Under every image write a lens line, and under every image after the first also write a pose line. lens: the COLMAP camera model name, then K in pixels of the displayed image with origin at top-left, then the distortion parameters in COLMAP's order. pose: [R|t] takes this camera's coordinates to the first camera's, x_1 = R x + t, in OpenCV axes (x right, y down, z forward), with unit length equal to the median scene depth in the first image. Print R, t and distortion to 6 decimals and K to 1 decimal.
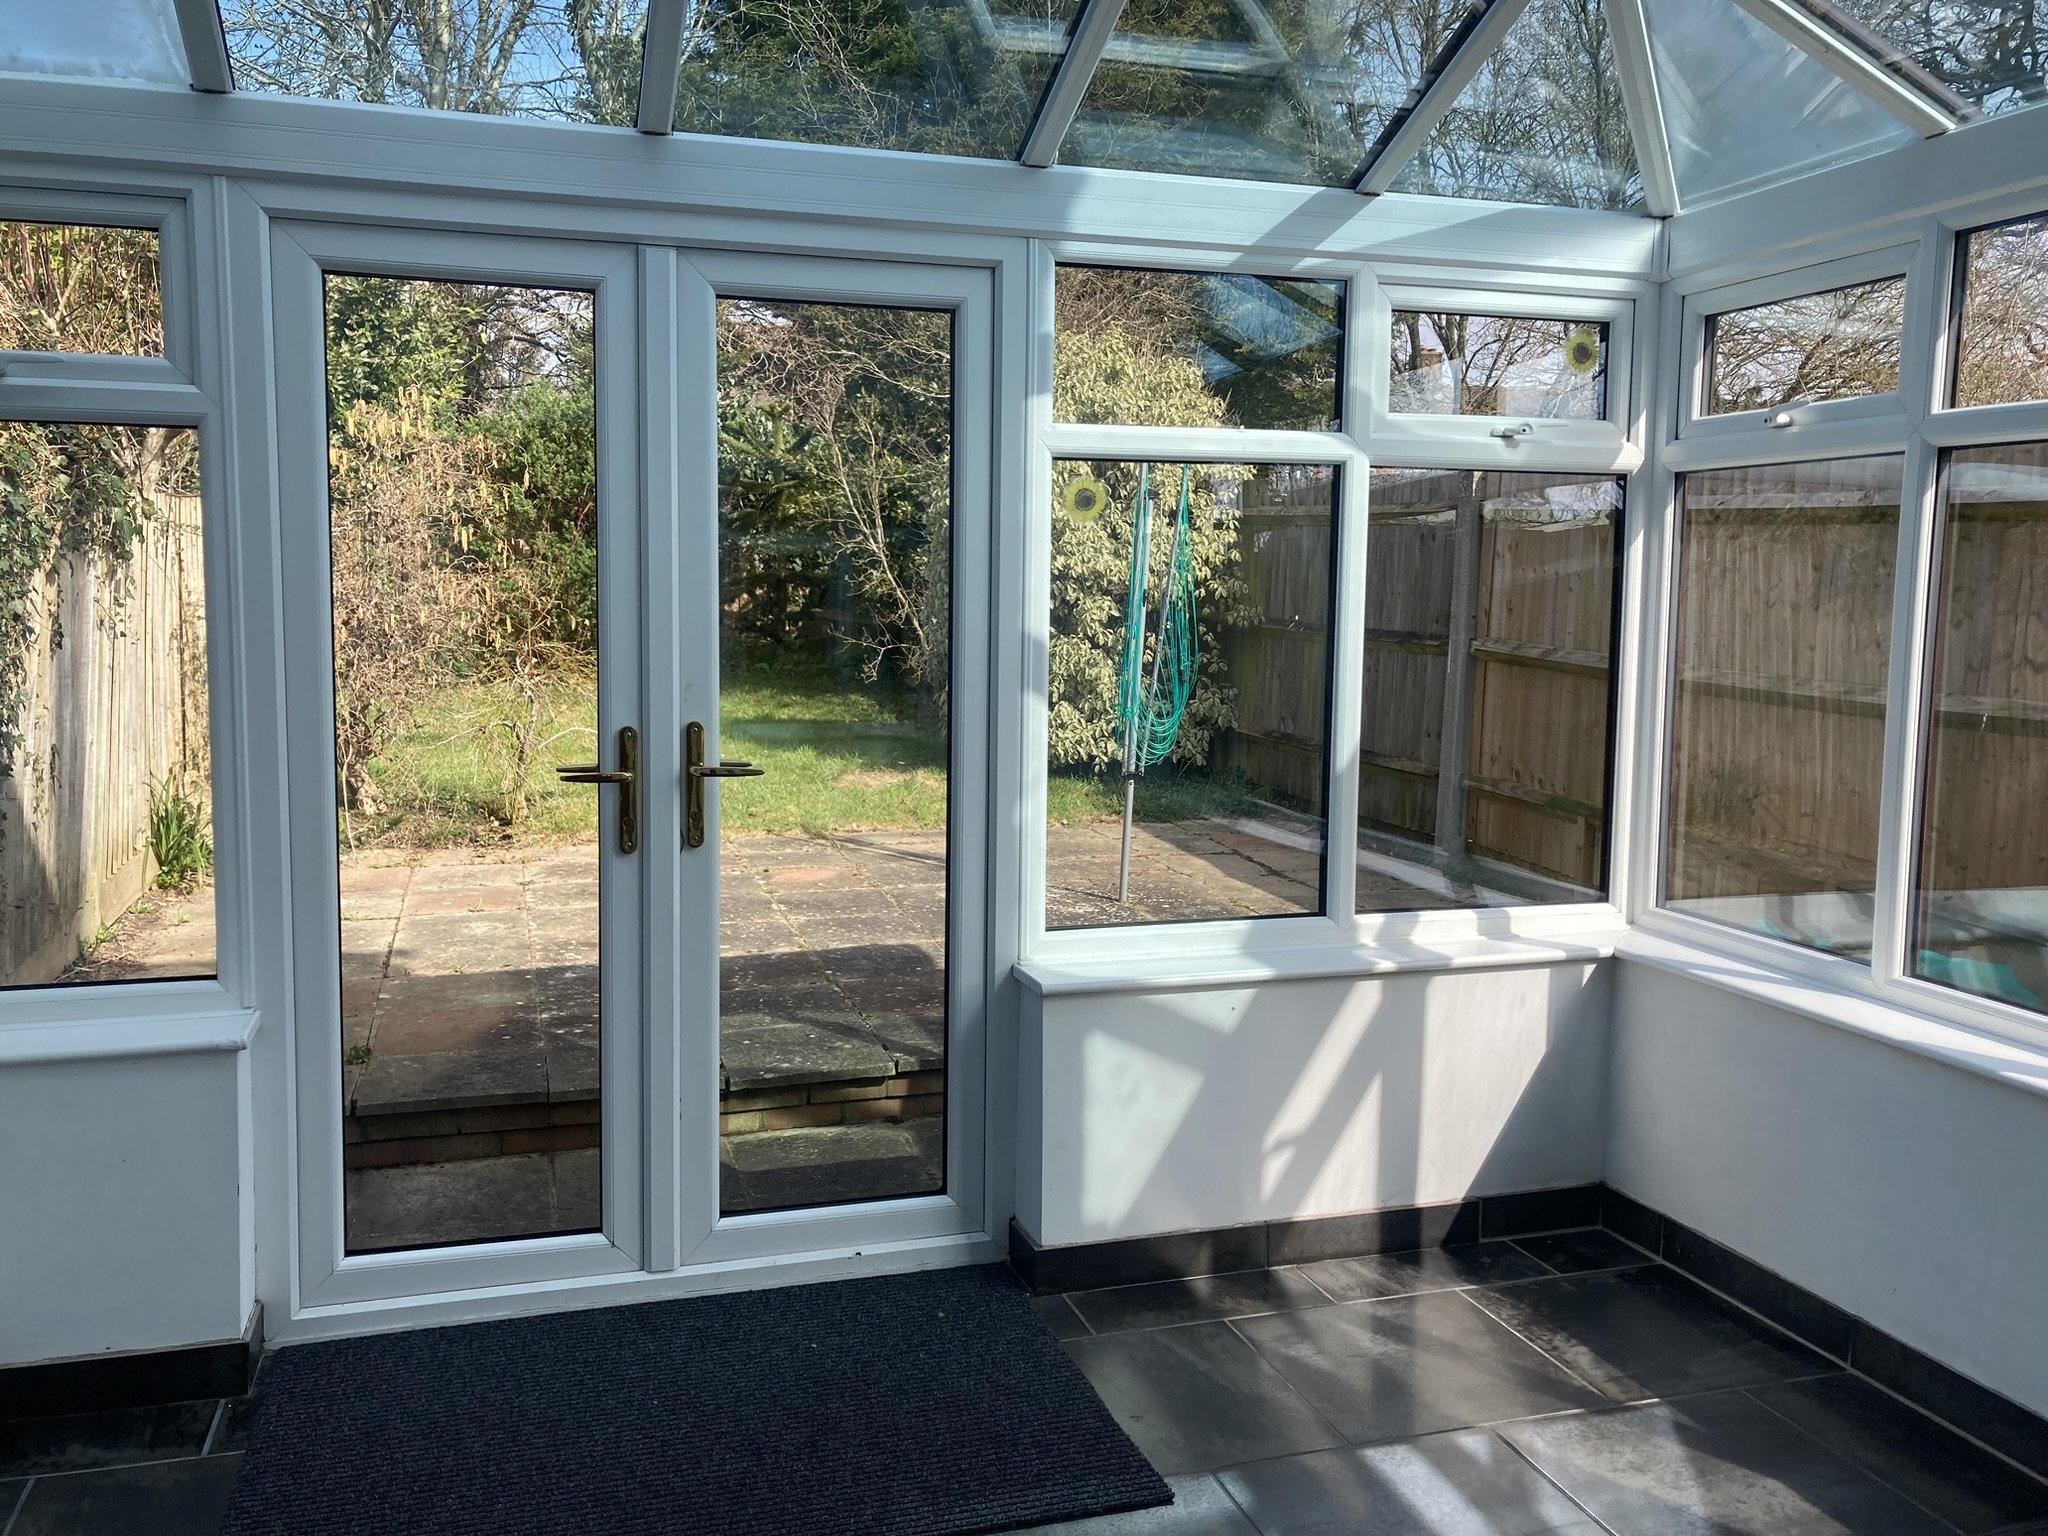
lens RADIAL K [[1679.3, 0, 1016.2], [0, 1679.3, 760.6], [0, 0, 1]] dist [0.053080, -0.080882]
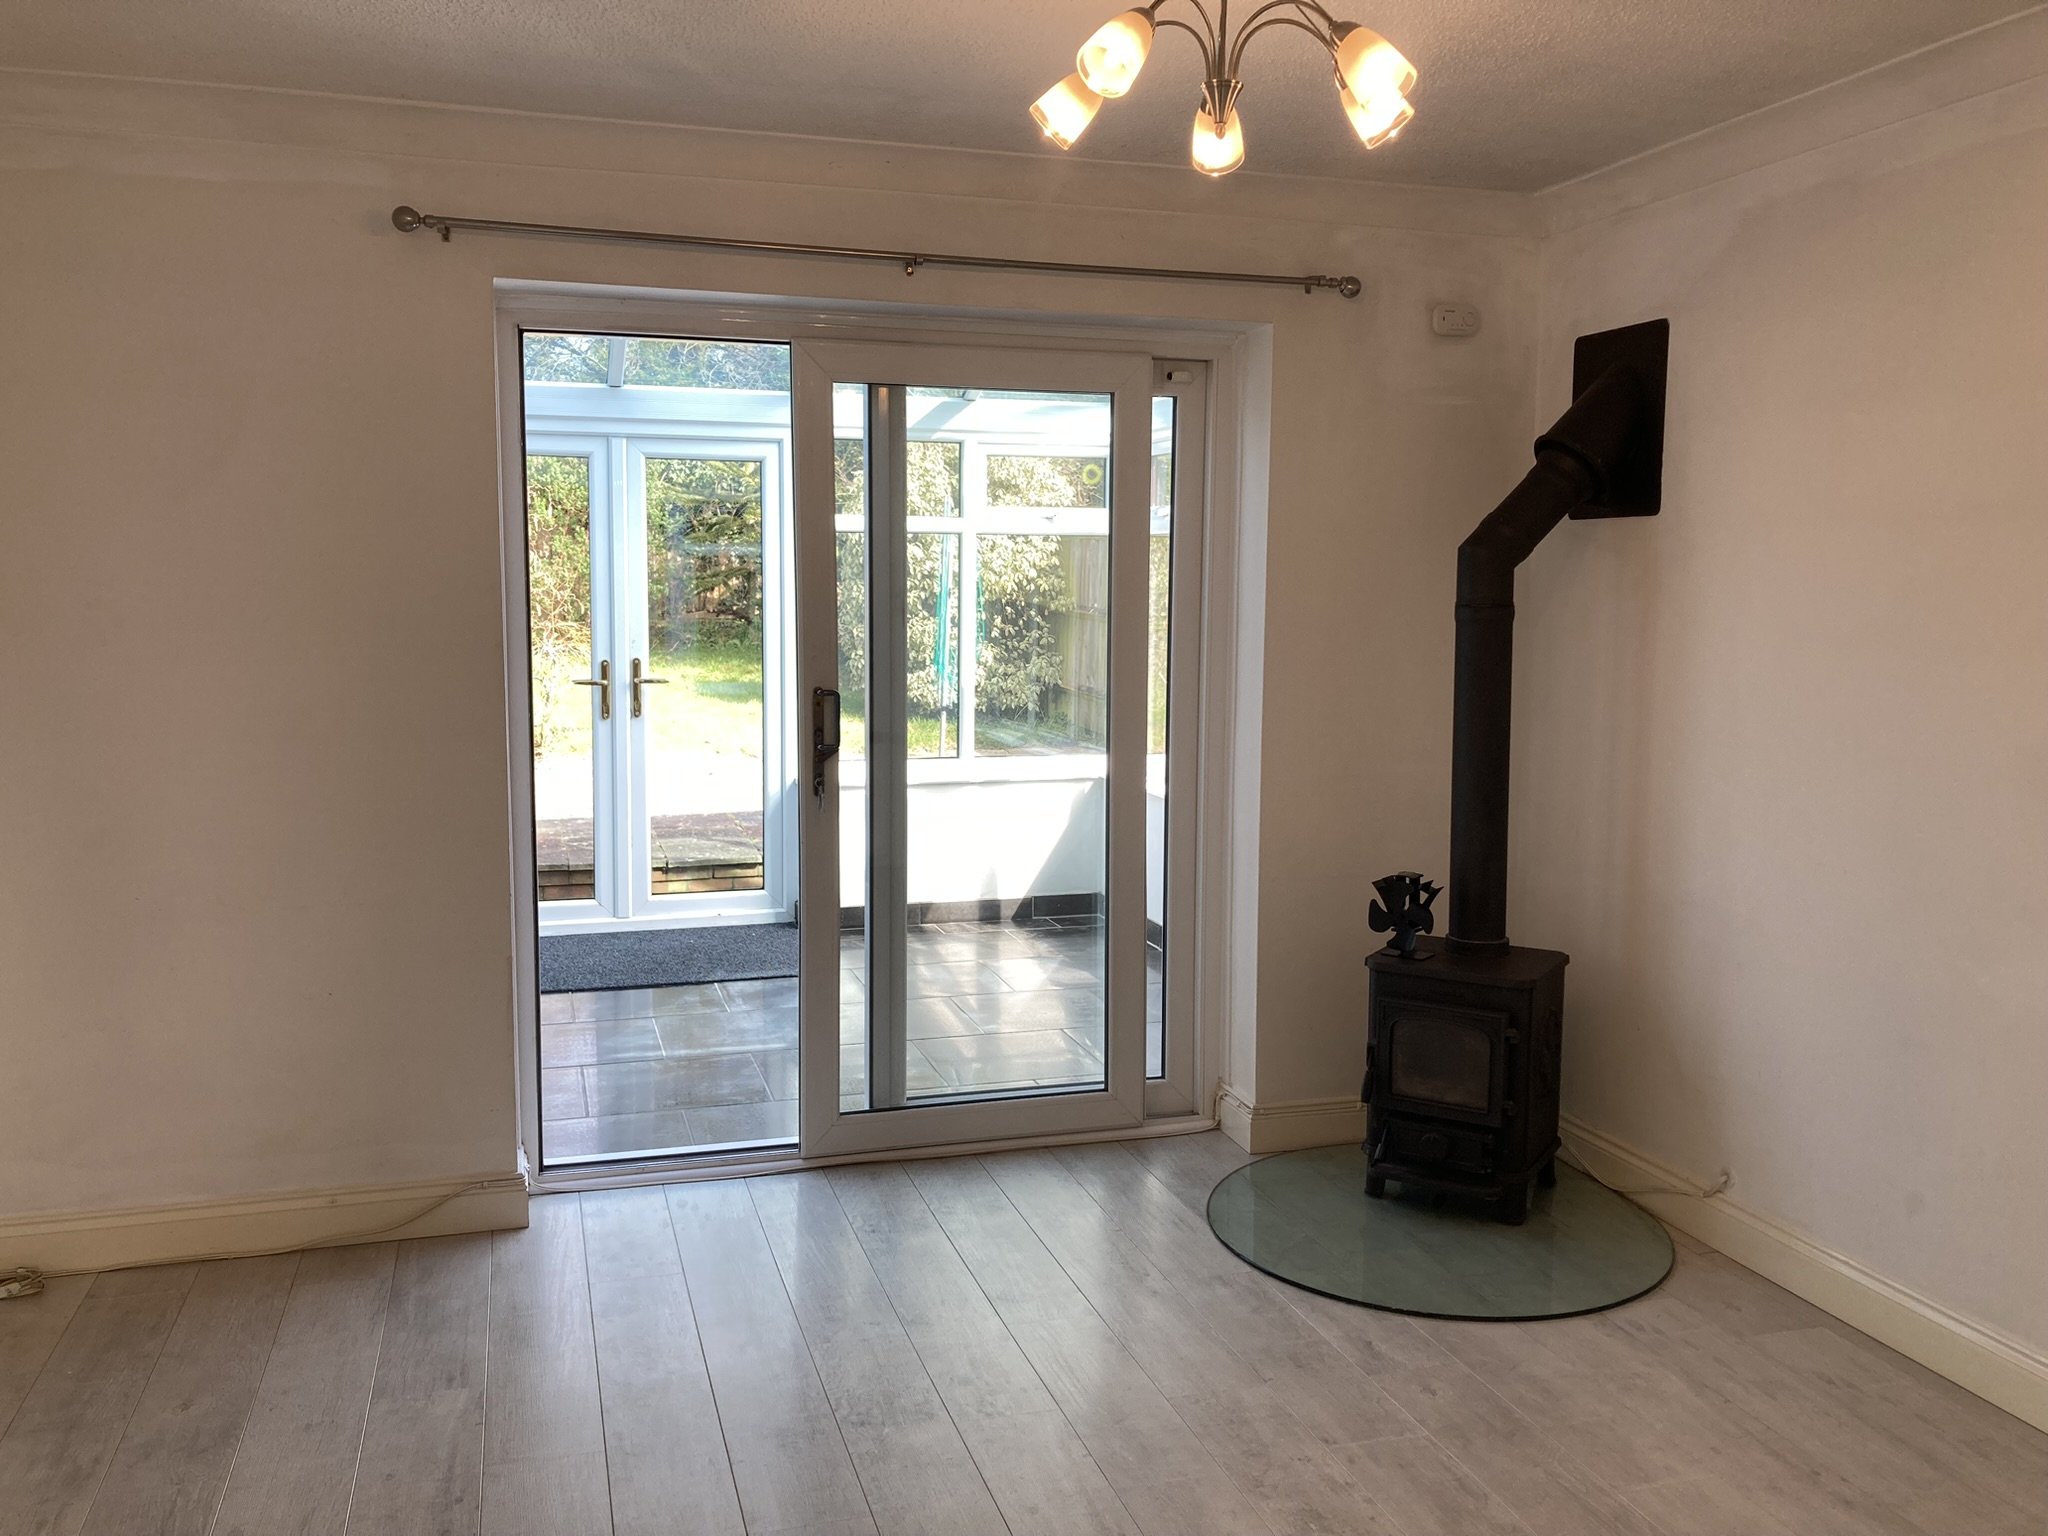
lens RADIAL K [[1679.3, 0, 1033.2], [0, 1679.3, 773.6], [0, 0, 1]] dist [0.053080, -0.080882]
pose [[0.999999, -0.000416, 0.001268, 0.111766], [0.000393, 0.999836, 0.018111, 0.030735], [-0.001275, -0.018110, 0.999835, -0.411363]]
